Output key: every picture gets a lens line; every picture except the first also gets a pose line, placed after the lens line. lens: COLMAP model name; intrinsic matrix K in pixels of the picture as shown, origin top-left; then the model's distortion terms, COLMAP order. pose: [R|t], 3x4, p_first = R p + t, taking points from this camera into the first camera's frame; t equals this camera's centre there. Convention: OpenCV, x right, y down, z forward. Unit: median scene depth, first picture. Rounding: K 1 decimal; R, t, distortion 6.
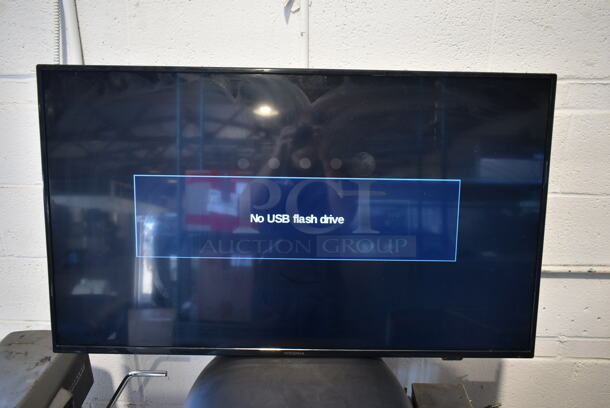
lens RADIAL K [[462.6, 0, 305.1], [0, 462.6, 198.2], [0, 0, 1]] dist [-0.003179, -0.002833]
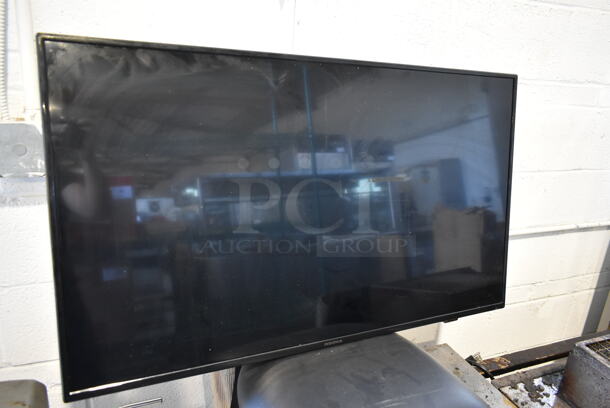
lens RADIAL K [[465.8, 0, 305.0], [0, 465.8, 204.0], [0, 0, 1]] dist [-0.006769, 0.001138]
pose [[0.907081, -0.074232, 0.414359, -0.489818], [0.067130, 0.997241, 0.031699, -0.001232], [-0.415569, -0.000938, 0.909561, 0.107894]]
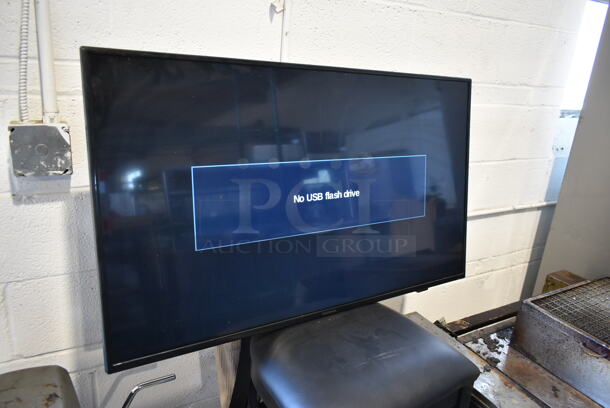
lens RADIAL K [[465.8, 0, 305.0], [0, 465.8, 204.0], [0, 0, 1]] dist [-0.006769, 0.001138]
pose [[0.839532, -0.106316, 0.532806, -0.692075], [0.096162, 0.994261, 0.046873, 0.004774], [-0.534732, 0.011885, 0.844938, 0.041781]]
